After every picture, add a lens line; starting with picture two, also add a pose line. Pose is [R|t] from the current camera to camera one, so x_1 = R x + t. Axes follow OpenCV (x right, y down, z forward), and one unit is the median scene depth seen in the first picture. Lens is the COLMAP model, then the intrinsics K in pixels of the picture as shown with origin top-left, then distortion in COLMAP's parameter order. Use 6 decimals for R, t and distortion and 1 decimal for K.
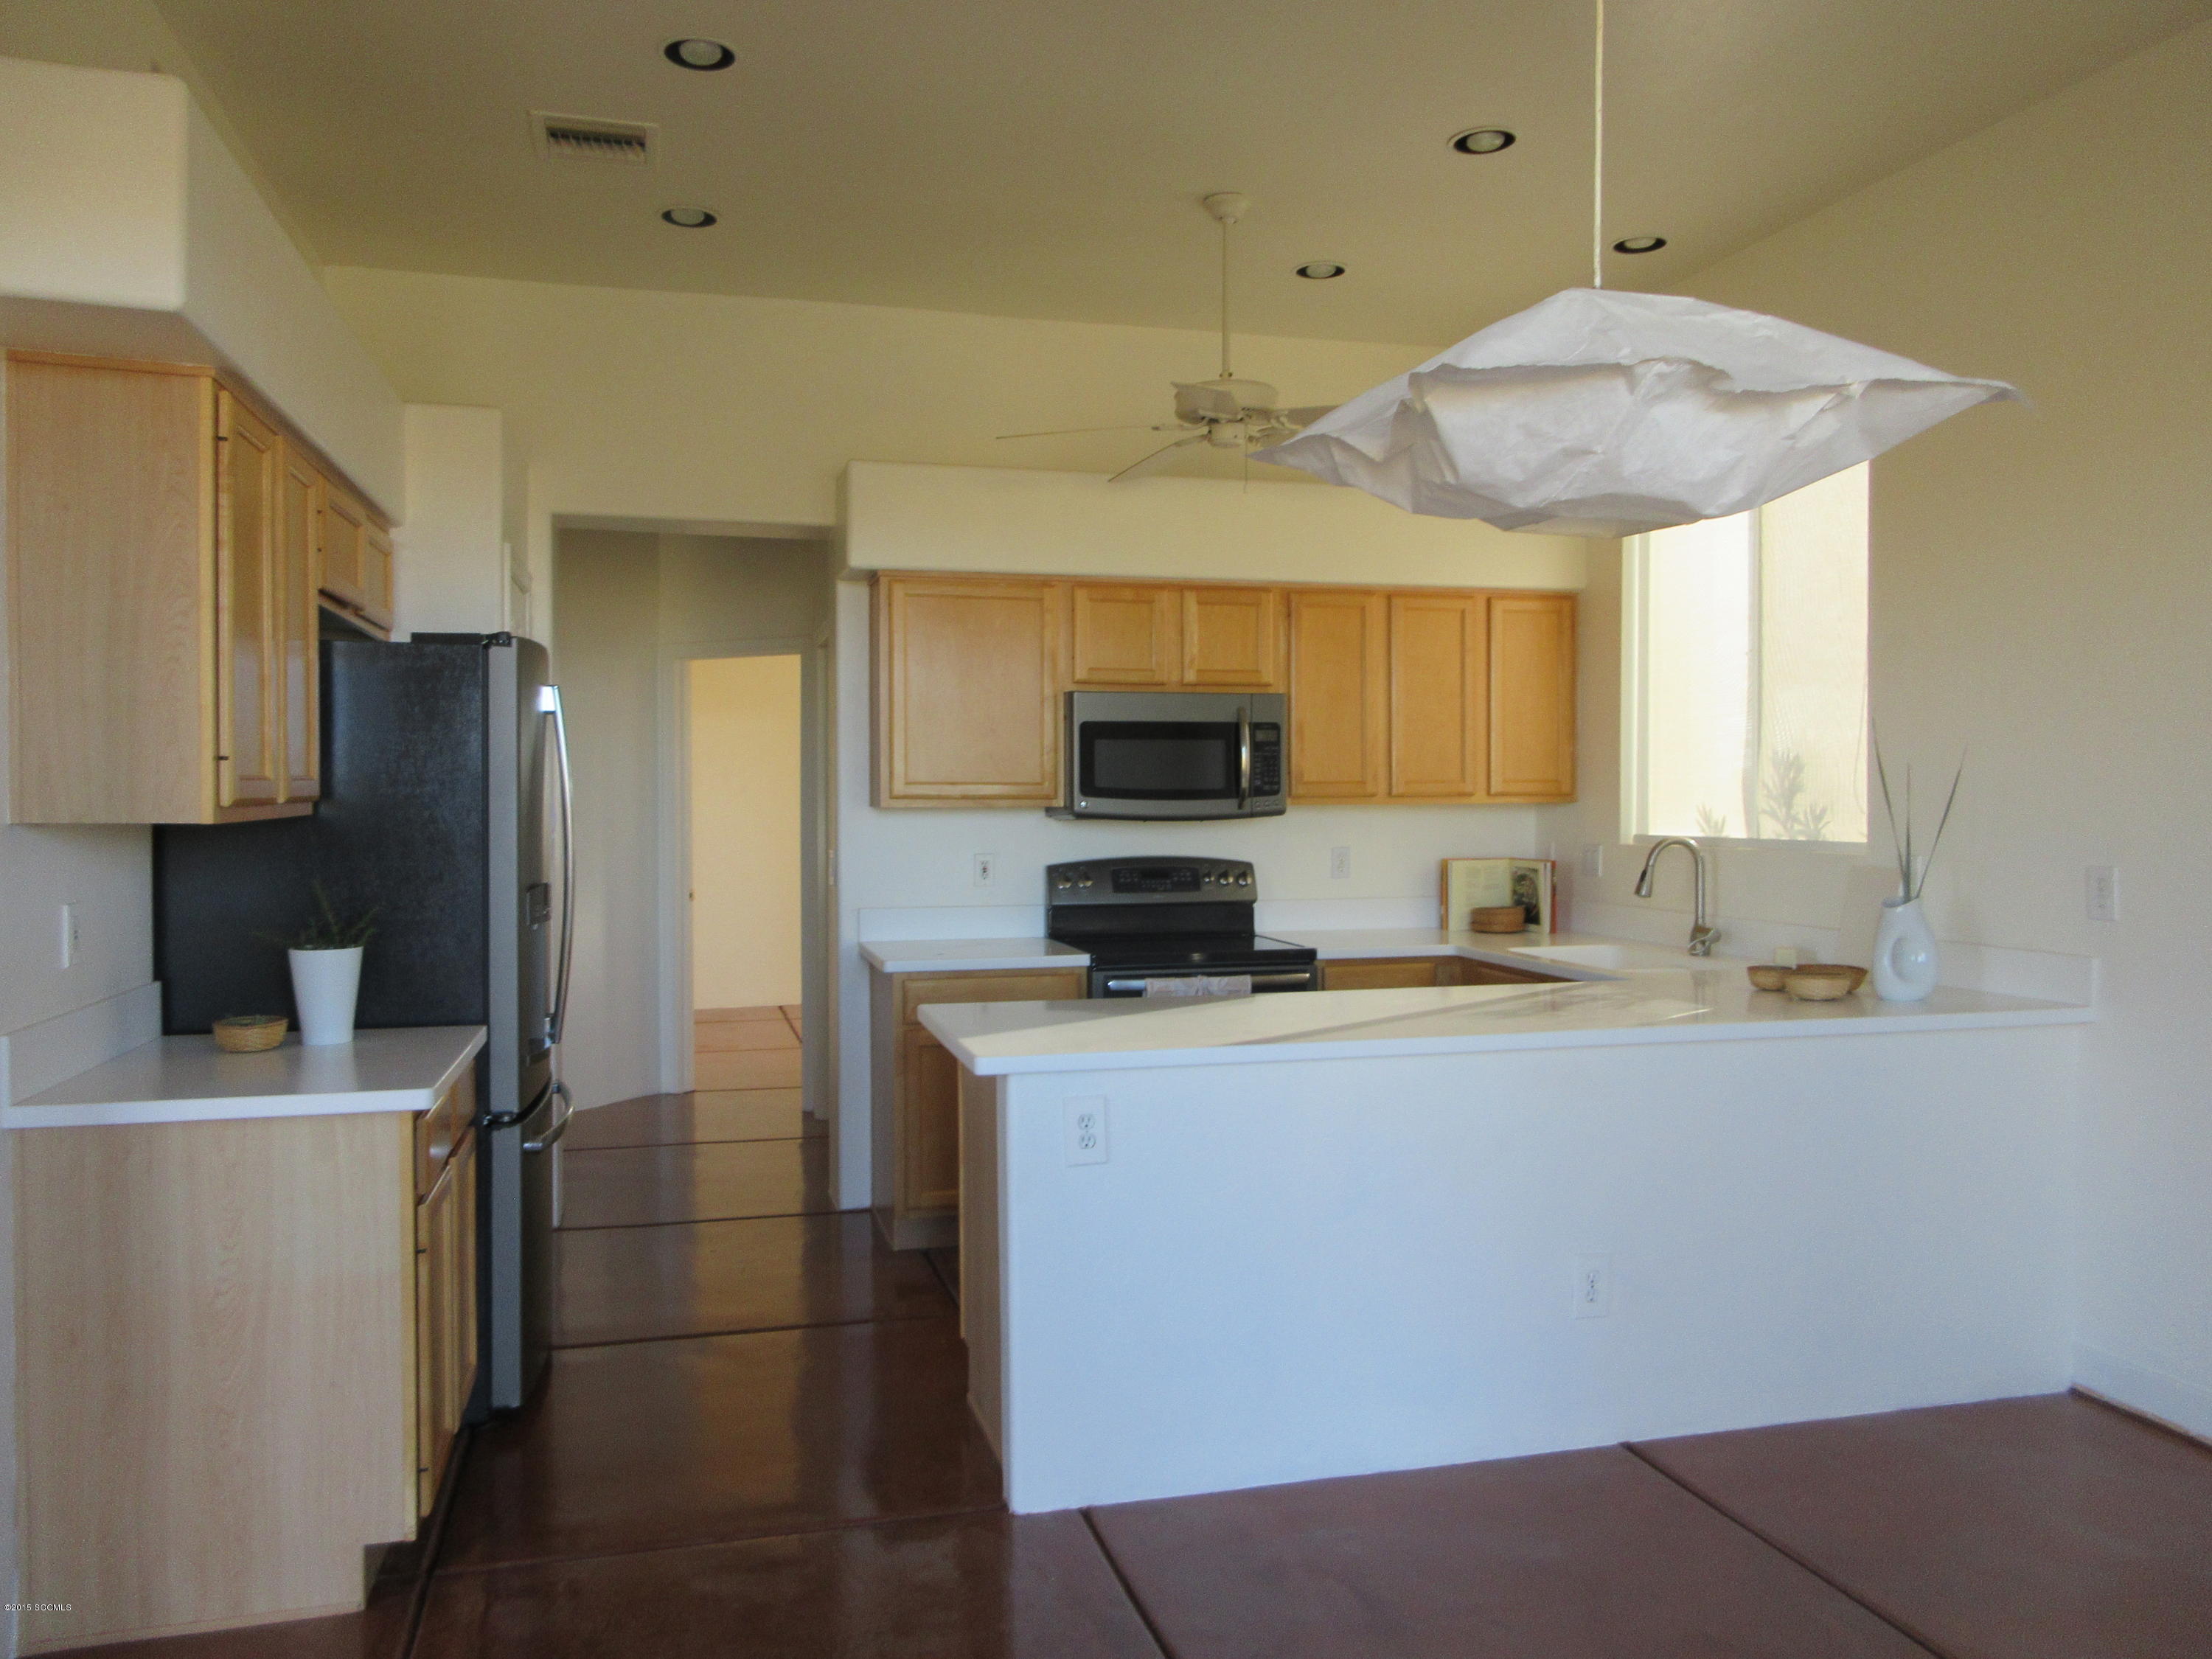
lens RADIAL K [[1636.8, 0, 1106.0], [0, 1636.8, 829.5], [0, 0, 1]] dist [-0.013528, 0.000728]
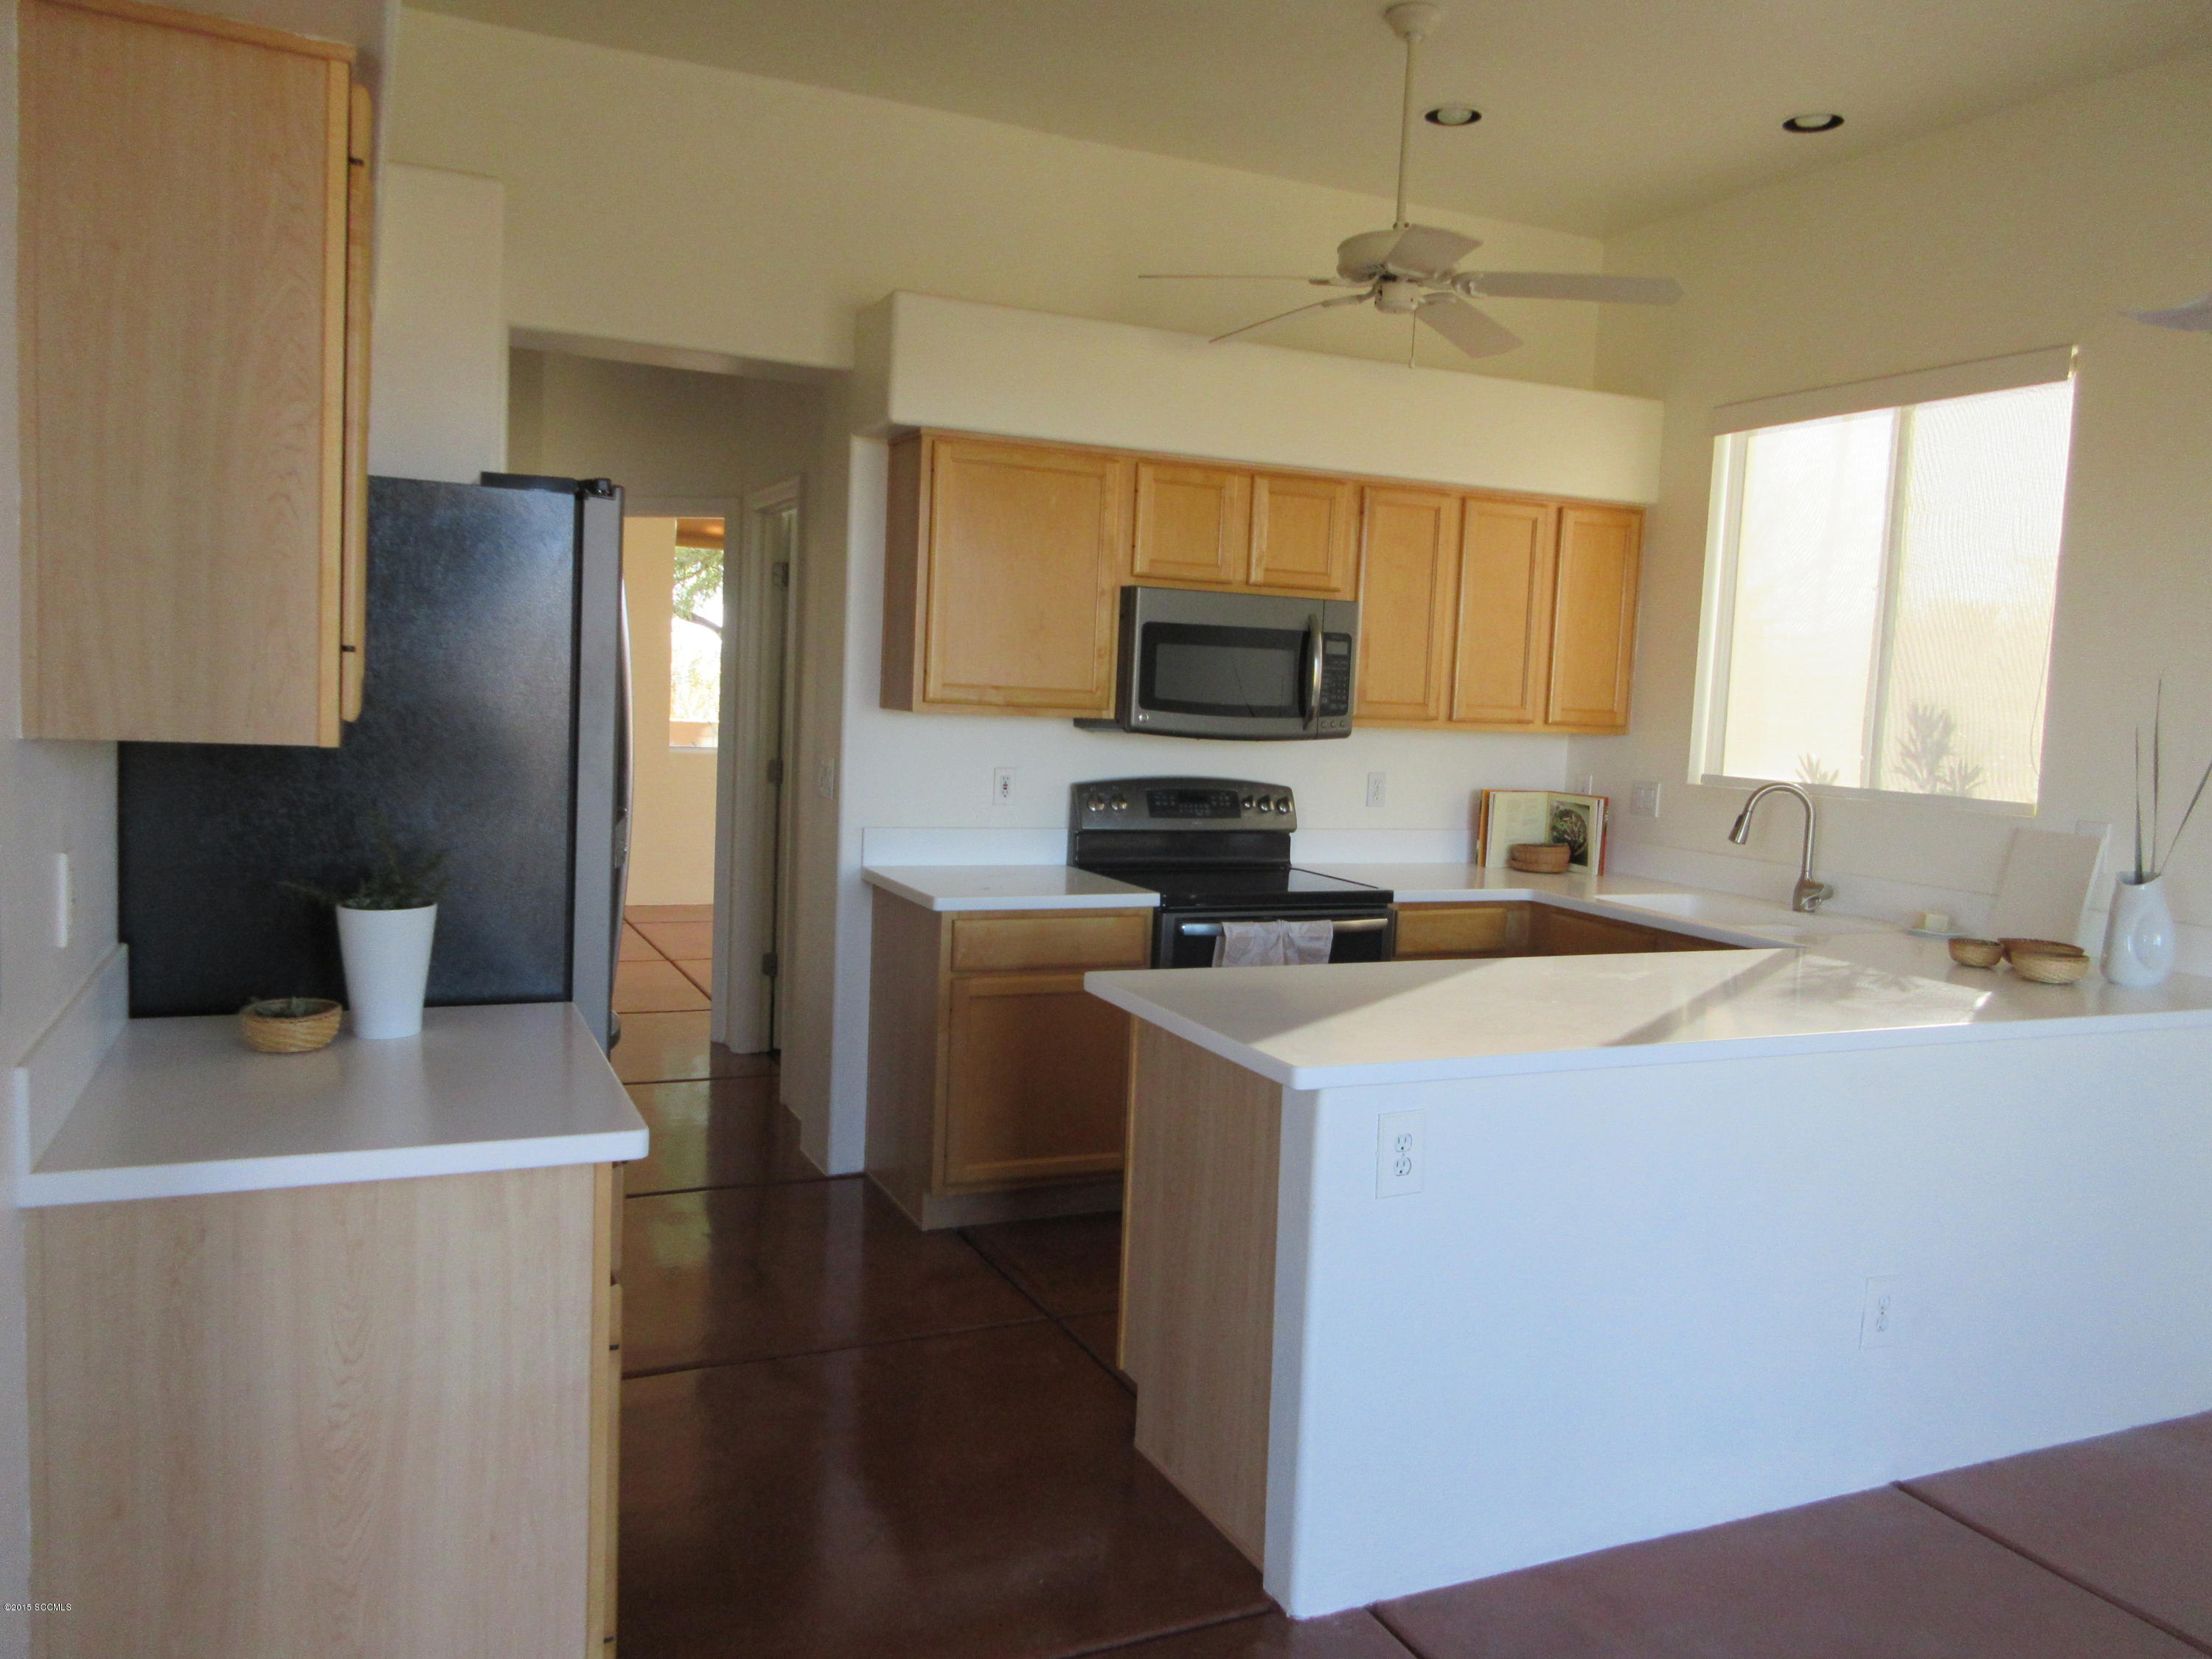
lens RADIAL K [[1636.8, 0, 1106.0], [0, 1636.8, 829.5], [0, 0, 1]] dist [-0.013528, 0.000728]
pose [[0.984979, 0.031472, 0.169781, -0.173404], [-0.043652, 0.996696, 0.068491, -0.014657], [-0.167065, -0.074873, 0.983099, 0.141613]]
